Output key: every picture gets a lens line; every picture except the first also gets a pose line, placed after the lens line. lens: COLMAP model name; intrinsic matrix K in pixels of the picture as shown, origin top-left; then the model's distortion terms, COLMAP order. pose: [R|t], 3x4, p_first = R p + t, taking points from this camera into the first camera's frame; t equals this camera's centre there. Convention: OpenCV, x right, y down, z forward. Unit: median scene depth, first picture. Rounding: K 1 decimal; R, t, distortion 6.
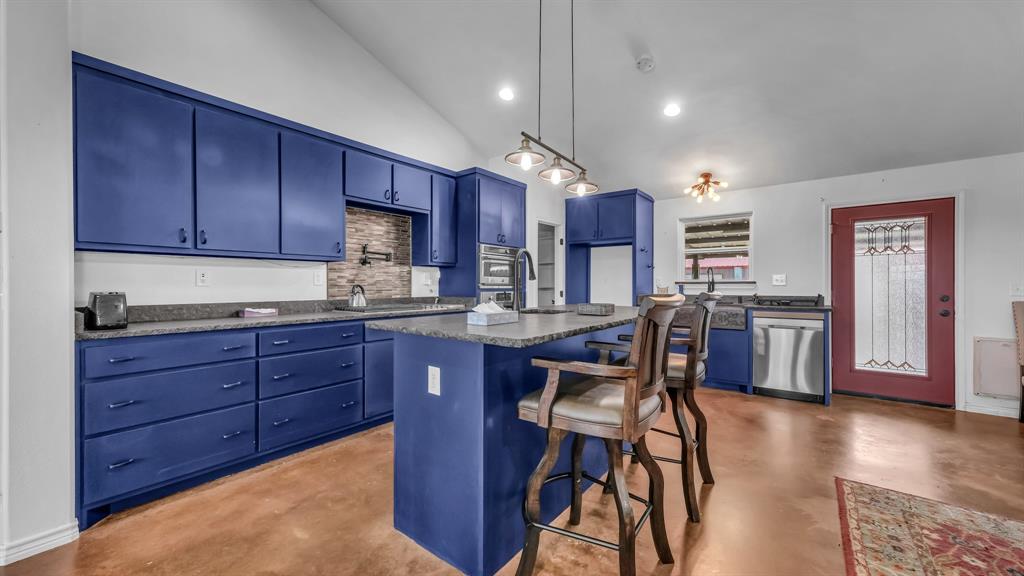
lens RADIAL K [[390.4, 0, 502.3], [0, 390.4, 285.1], [0, 0, 1]] dist [0.005087, 0.001326]
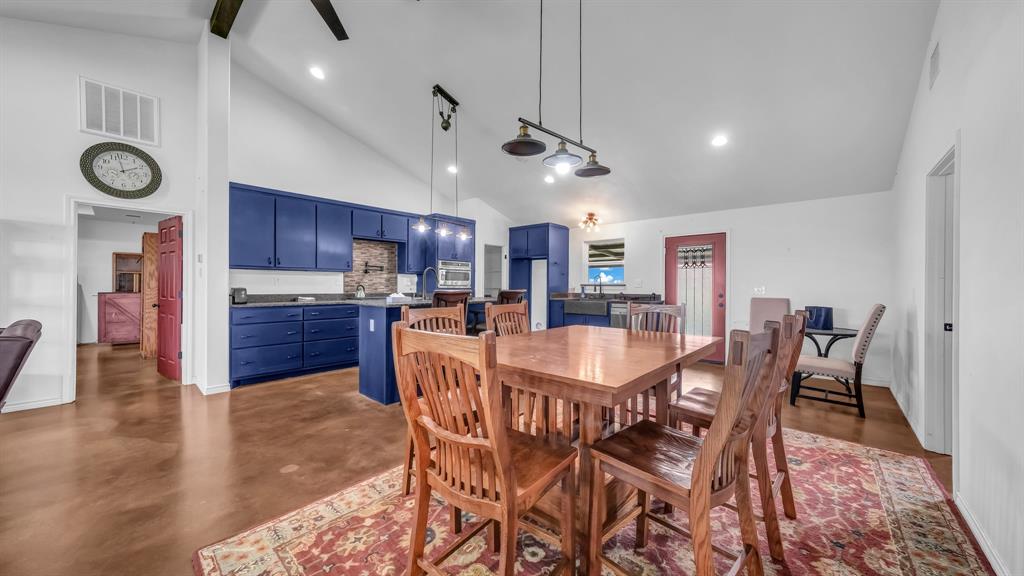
lens RADIAL K [[354.4, 0, 505.6], [0, 354.4, 287.0], [0, 0, 1]] dist [-0.011773, 0.002672]
pose [[0.997188, 0.005327, -0.074757, 0.354094], [-0.005119, 0.999982, 0.002974, 0.000289], [0.074771, -0.002583, 0.997197, -0.476895]]
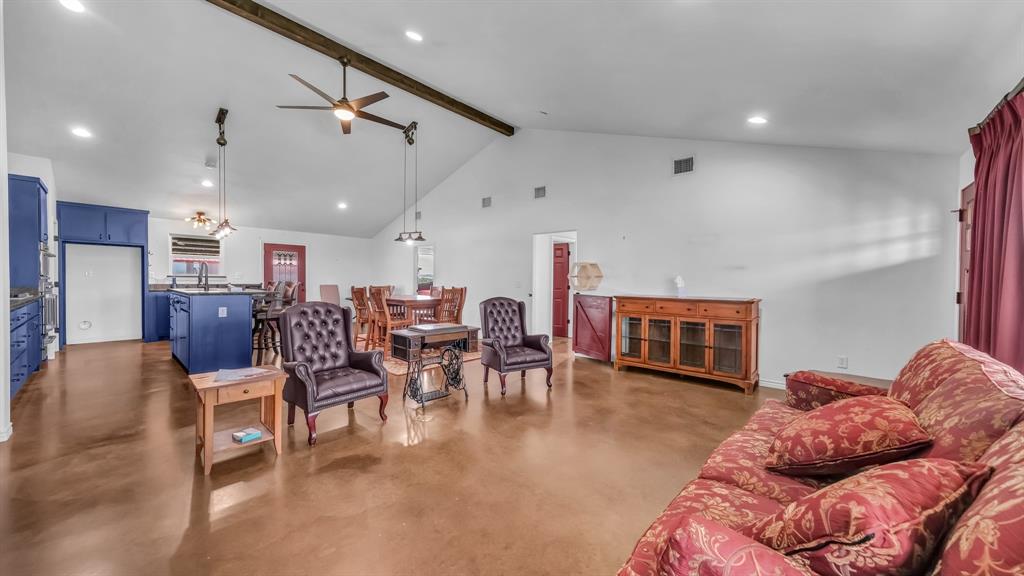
lens RADIAL K [[354.4, 0, 525.5], [0, 354.4, 285.6], [0, 0, 1]] dist [-0.011773, 0.002672]
pose [[0.025614, -0.013390, 0.999582, -1.164153], [-0.010138, 0.999855, 0.013653, -0.001067], [-0.999621, -0.010484, 0.025474, -0.534229]]
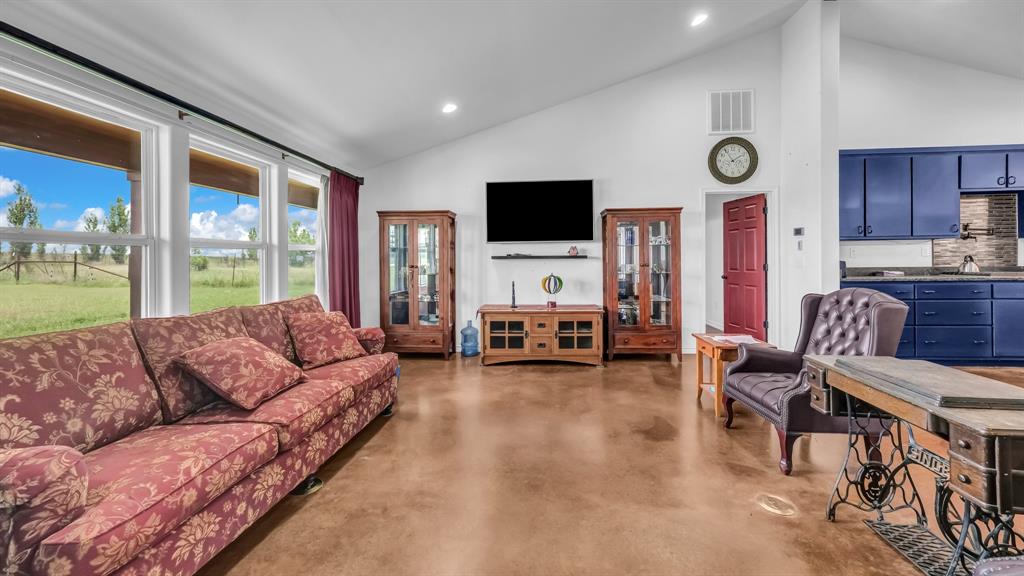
lens RADIAL K [[370.4, 0, 519.0], [0, 370.4, 260.4], [0, 0, 1]] dist [-0.000246, 0.001976]
pose [[0.566206, -0.004858, -0.824249, -0.172490], [0.009319, 0.999956, 0.000508, 0.001129], [0.824211, -0.007968, 0.566227, -0.823920]]
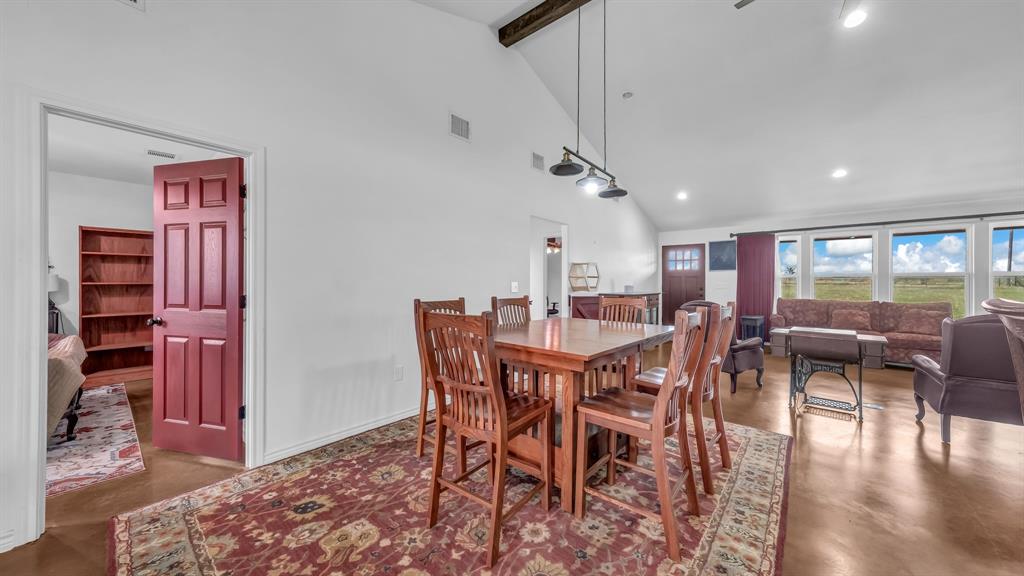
lens RADIAL K [[354.4, 0, 506.1], [0, 354.4, 280.6], [0, 0, 1]] dist [-0.011773, 0.002672]
pose [[-0.998848, -0.002710, 0.047912, 0.512781], [-0.002888, 0.999989, -0.003635, -0.002935], [-0.047901, -0.003769, -0.998845, 0.646684]]
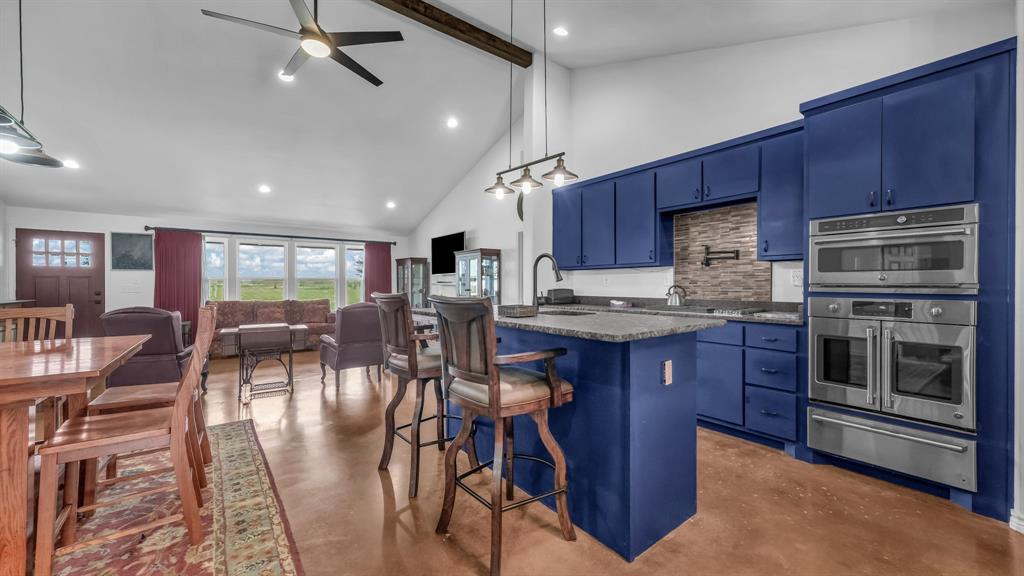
lens RADIAL K [[390.4, 0, 518.7], [0, 390.4, 288.1], [0, 0, 1]] dist [0.005087, 0.001326]
pose [[-0.236718, 0.009500, -0.971532, 0.705742], [0.000986, 0.999954, 0.009538, -0.003915], [0.971578, 0.001300, -0.236717, 0.729042]]
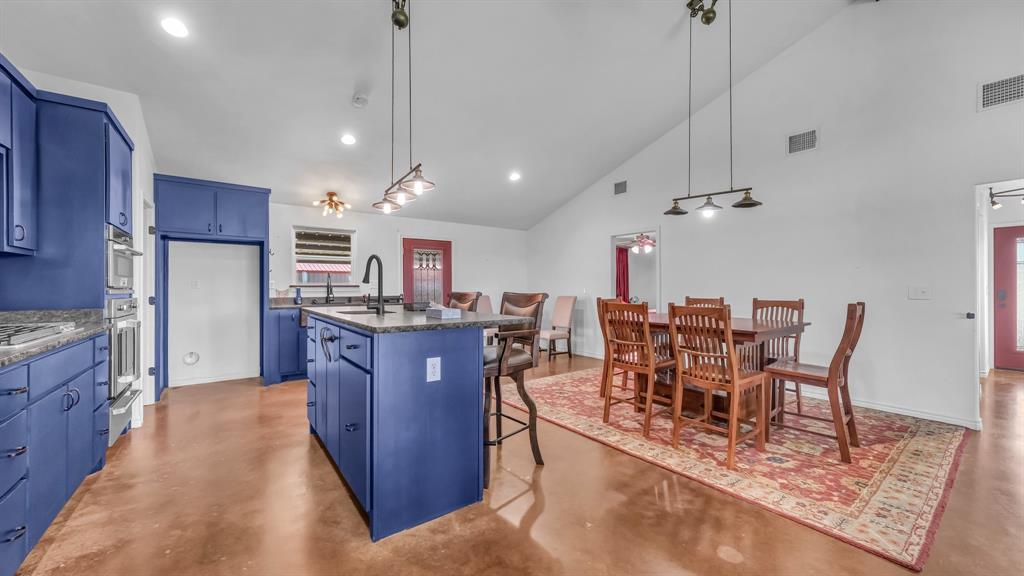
lens RADIAL K [[390.4, 0, 521.9], [0, 390.4, 288.0], [0, 0, 1]] dist [0.005087, 0.001326]
pose [[0.240416, -0.000138, 0.970670, -0.559584], [0.002172, 0.999998, -0.000395, 0.001665], [-0.970668, 0.002203, 0.240416, 0.217330]]
